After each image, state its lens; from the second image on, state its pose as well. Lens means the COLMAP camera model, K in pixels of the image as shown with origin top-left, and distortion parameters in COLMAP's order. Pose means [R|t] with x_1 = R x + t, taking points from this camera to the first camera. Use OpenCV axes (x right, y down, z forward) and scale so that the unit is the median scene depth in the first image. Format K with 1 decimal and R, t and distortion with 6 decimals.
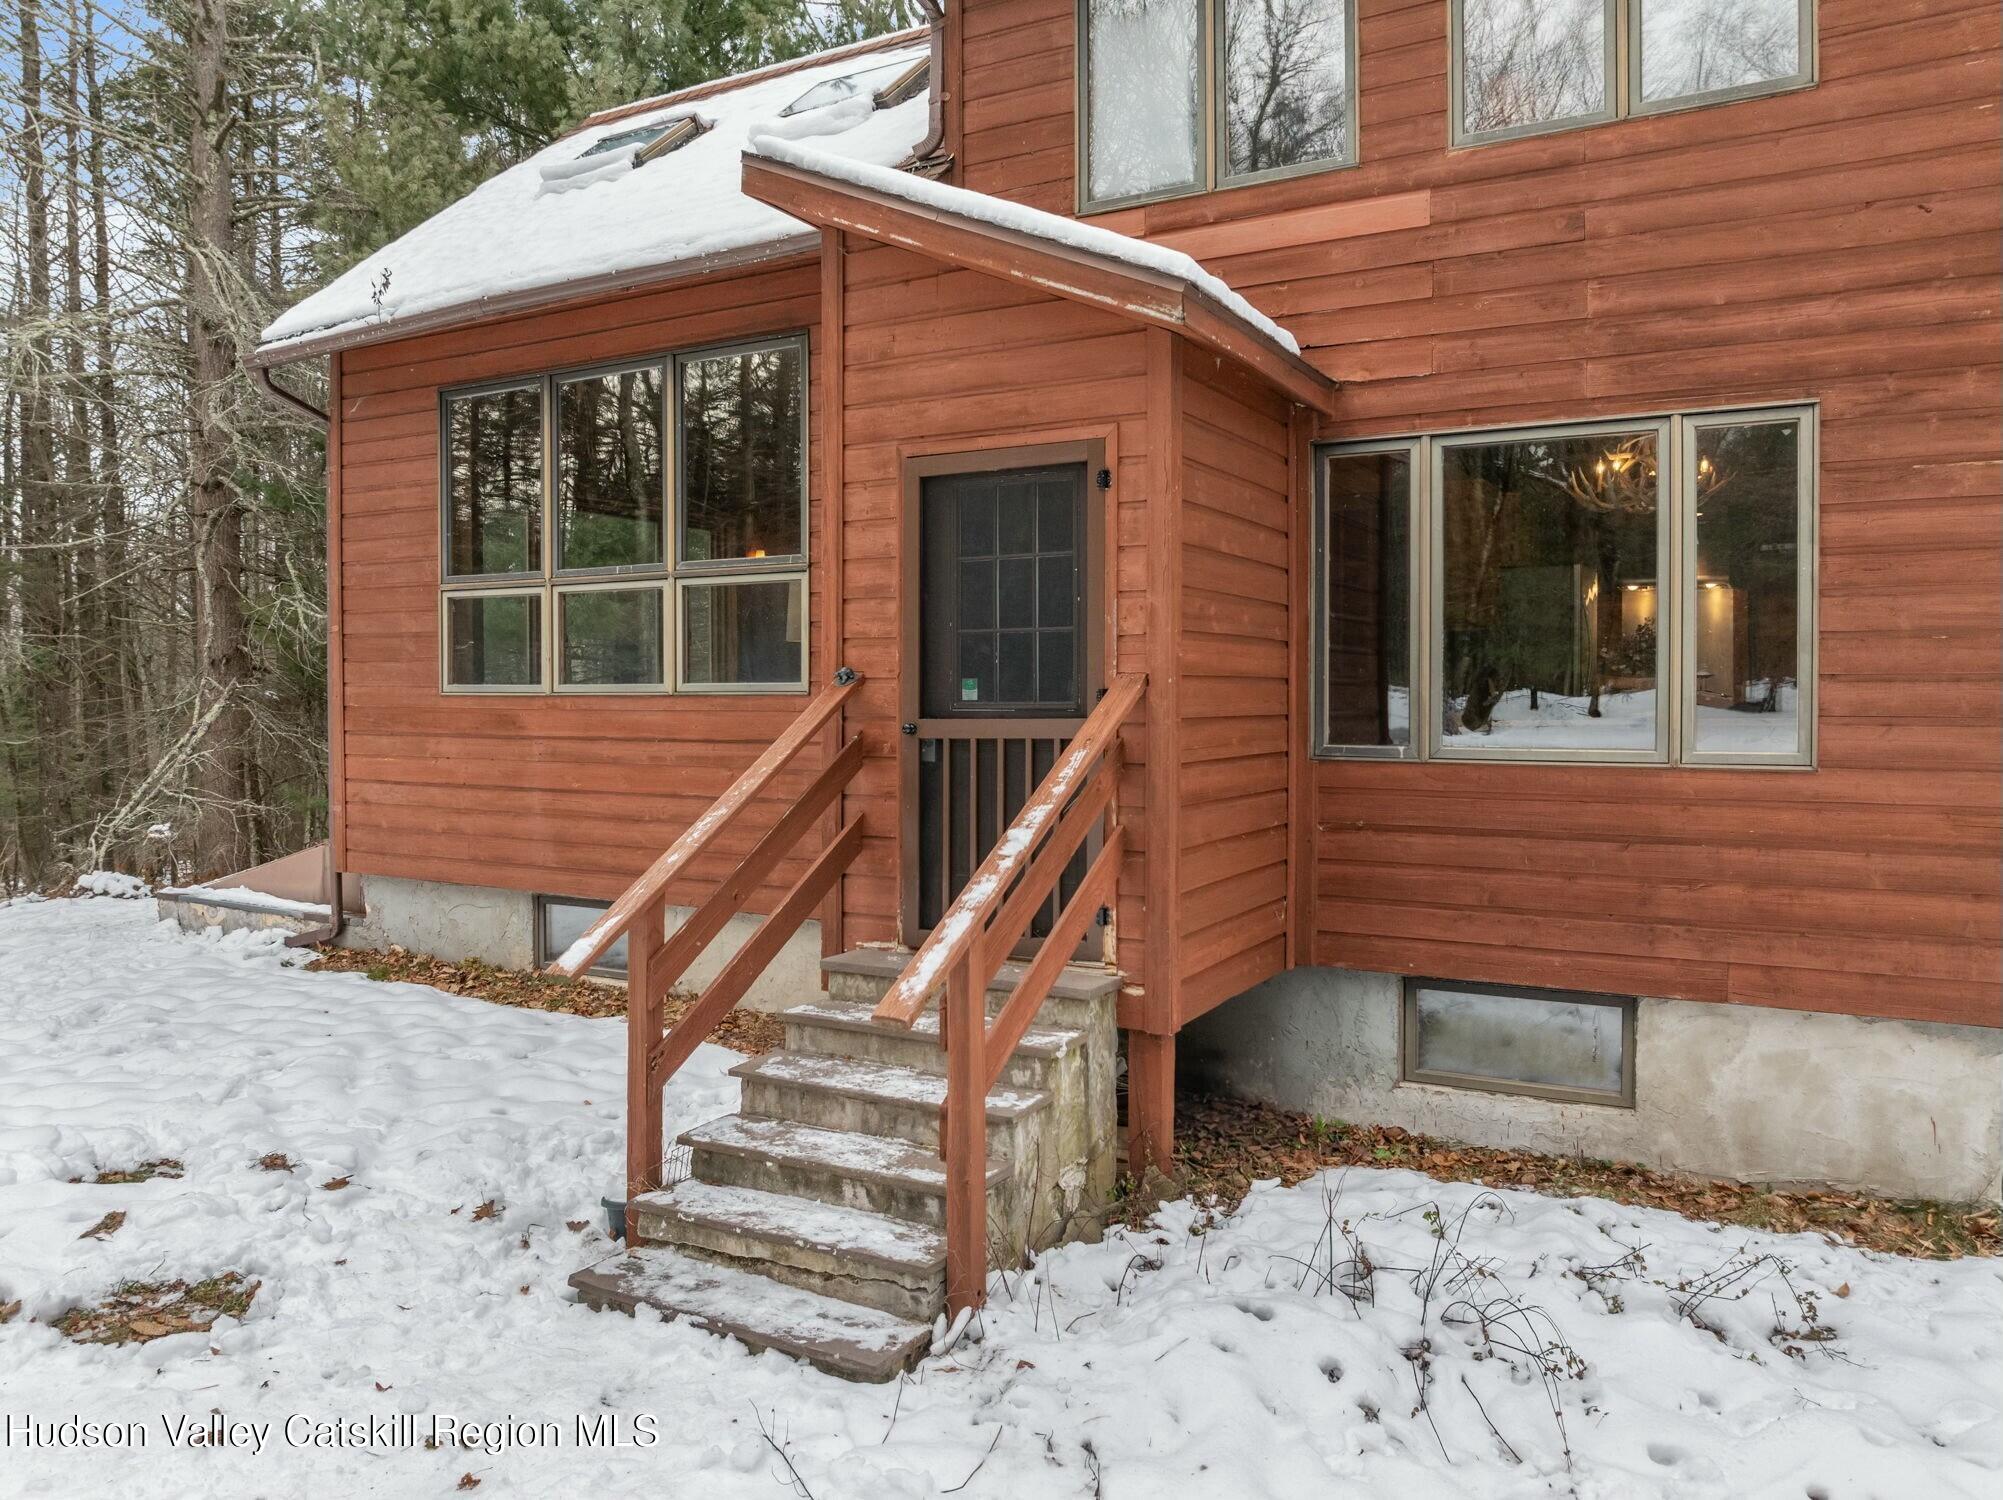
lens RADIAL K [[1420.2, 0, 1001.5], [0, 1420.2, 750.0], [0, 0, 1]] dist [-0.040324, 0.000503]
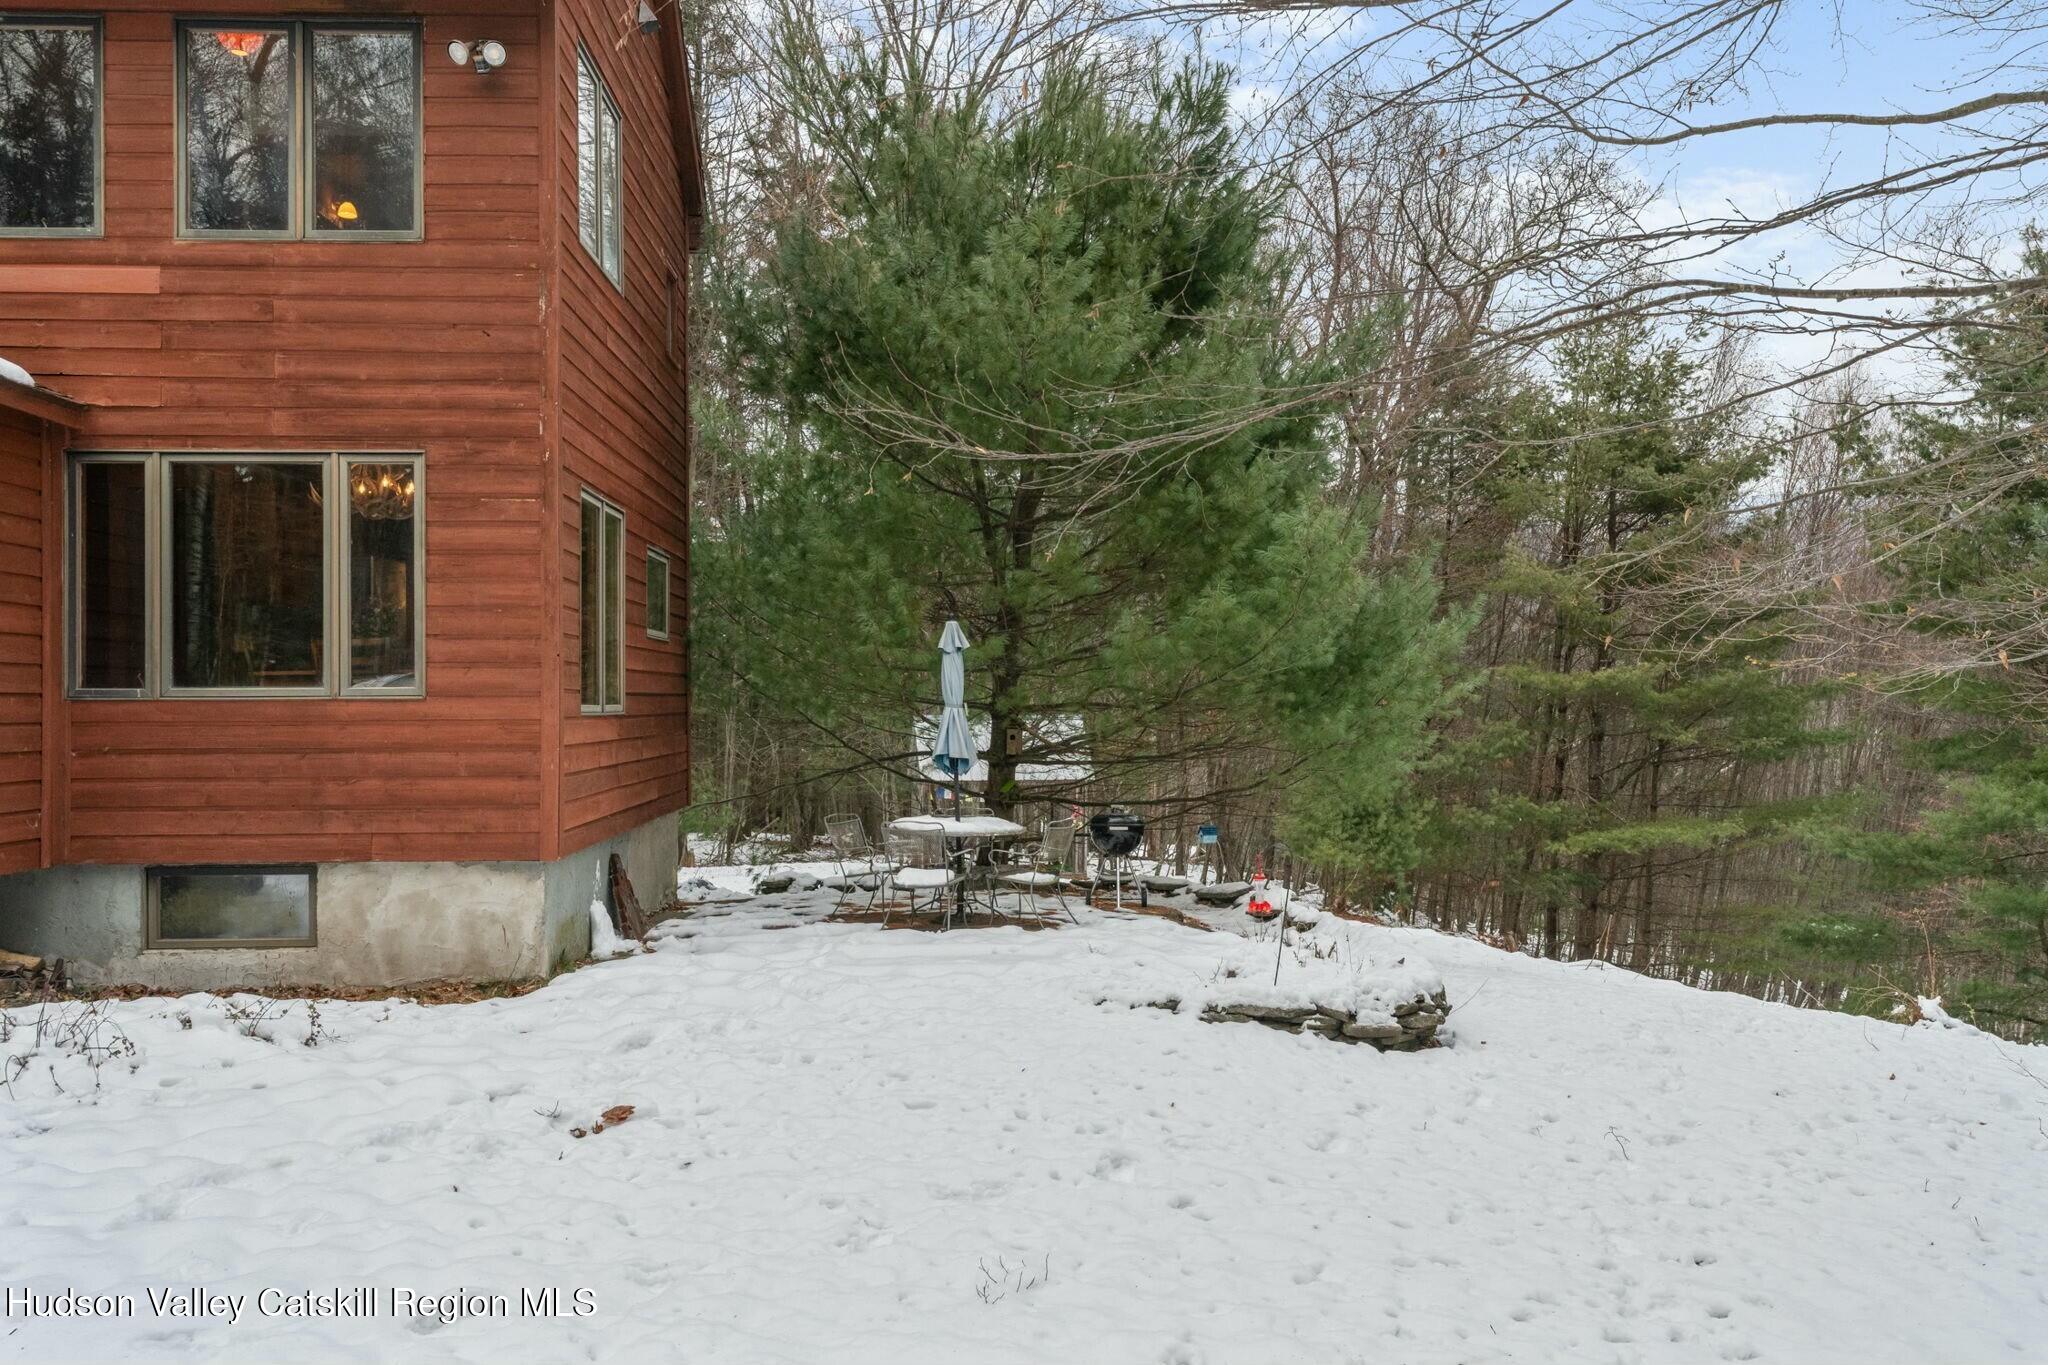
lens RADIAL K [[1621.4, 0, 1029.0], [0, 1621.4, 693.3], [0, 0, 1]] dist [-0.004483, 0.003656]
pose [[0.840836, -0.000173, 0.541289, 0.177787], [0.024175, 0.999014, -0.037234, 0.083377], [-0.540749, 0.044393, 0.840012, -0.746597]]
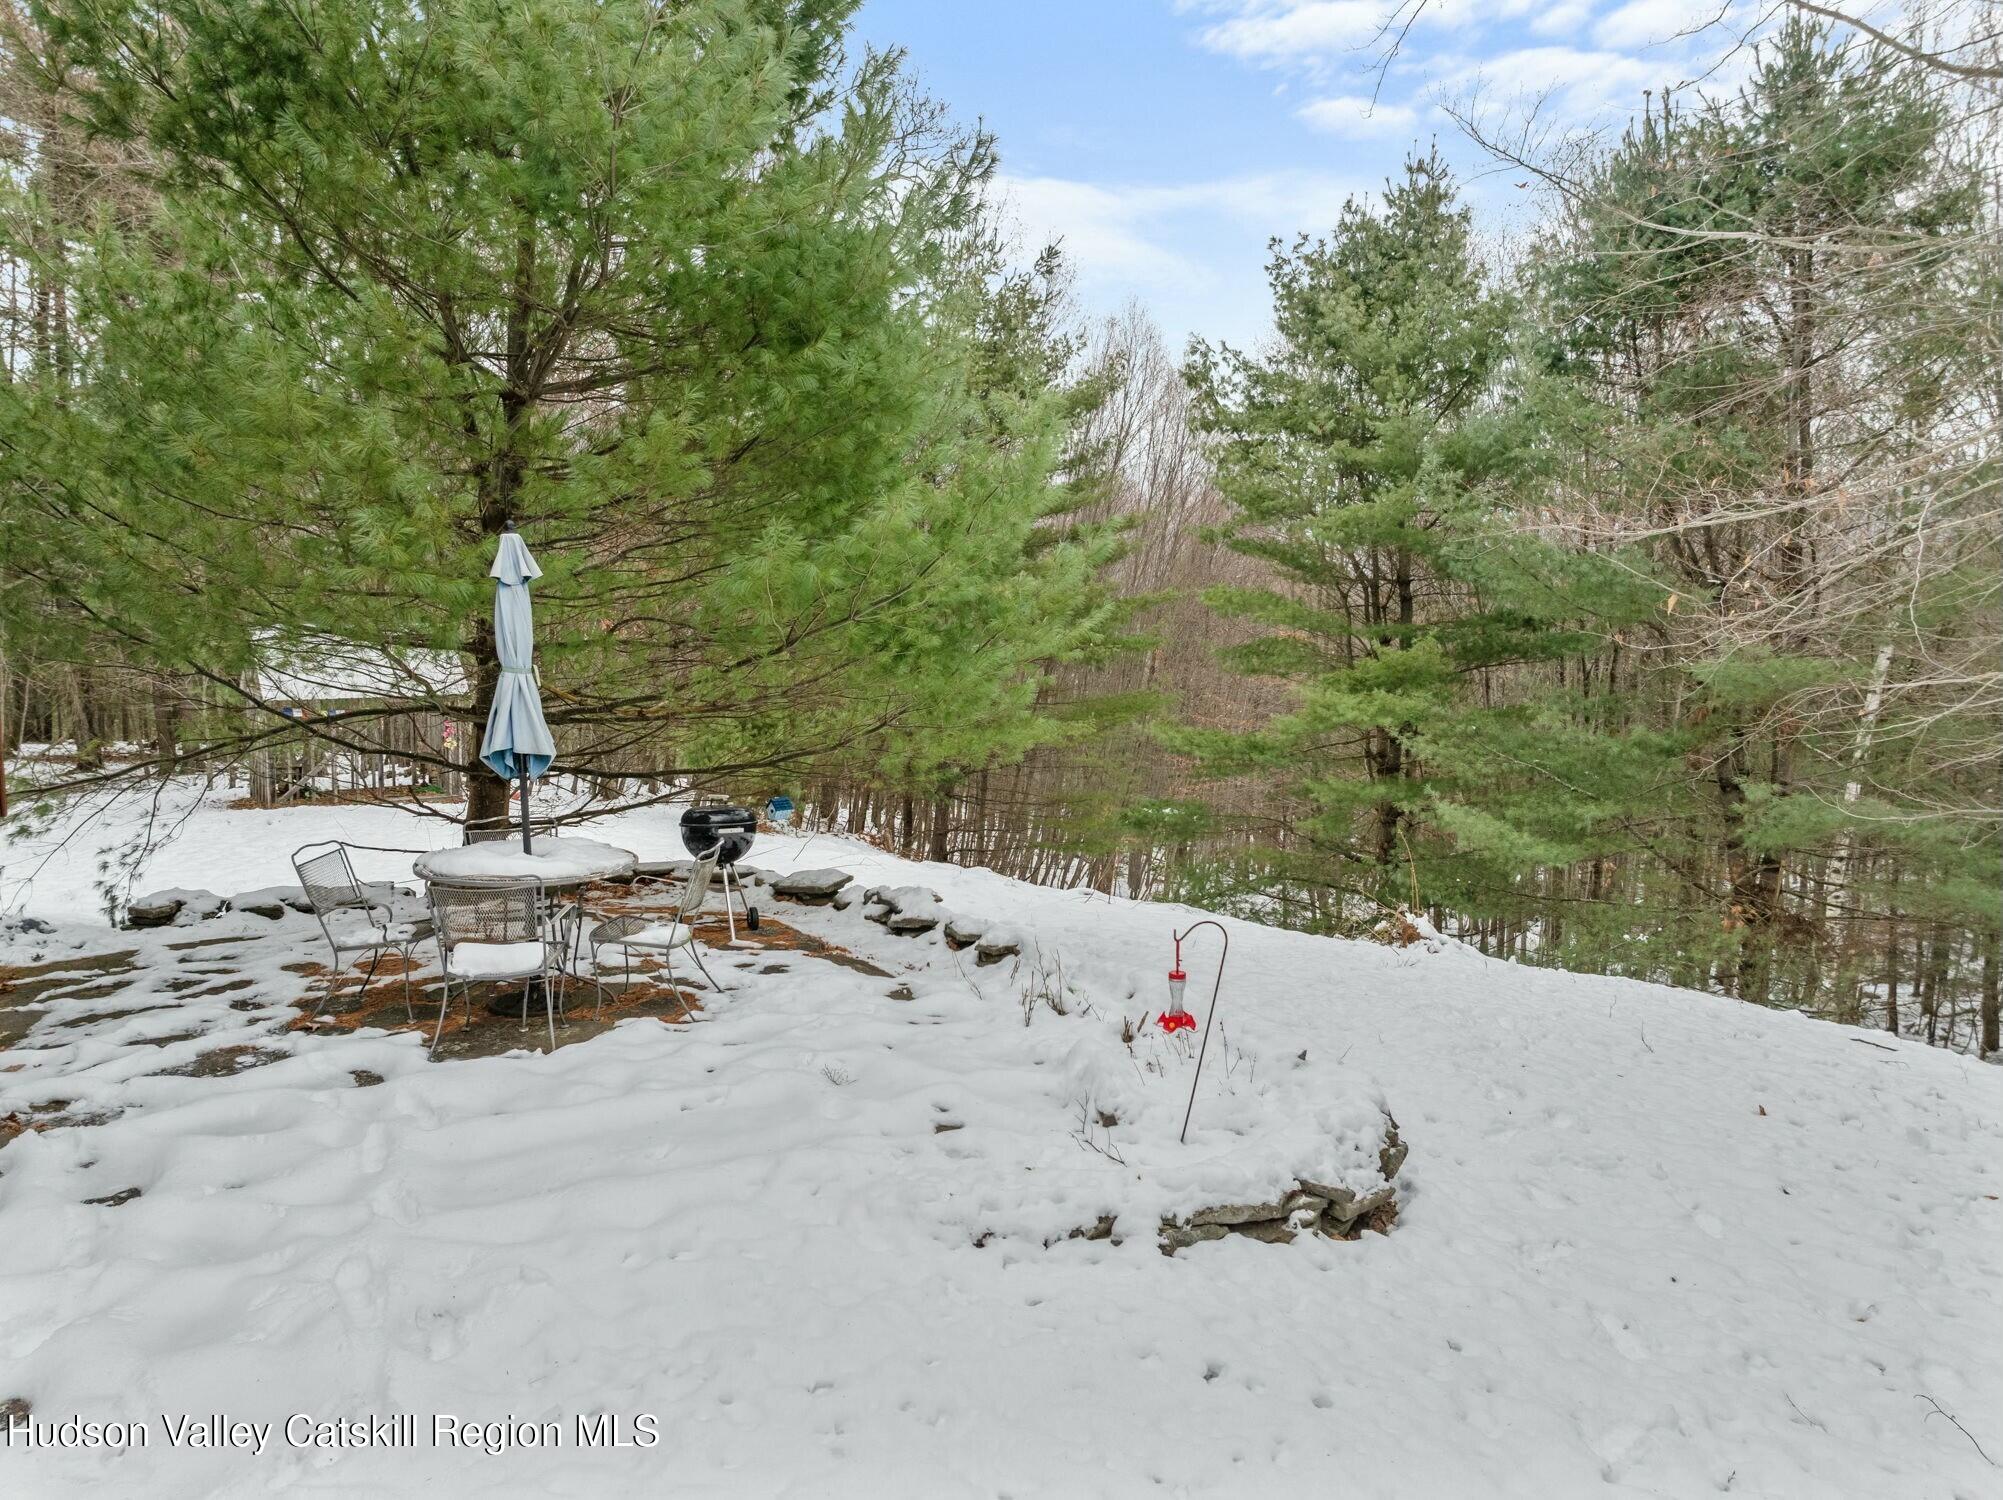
lens RADIAL K [[1420.2, 0, 1001.5], [0, 1420.2, 750.0], [0, 0, 1]] dist [-0.040324, 0.000503]
pose [[0.518776, -0.088361, 0.850332, 0.456659], [0.025889, 0.995812, 0.087684, -0.005850], [-0.854518, -0.023474, 0.518891, 0.134913]]
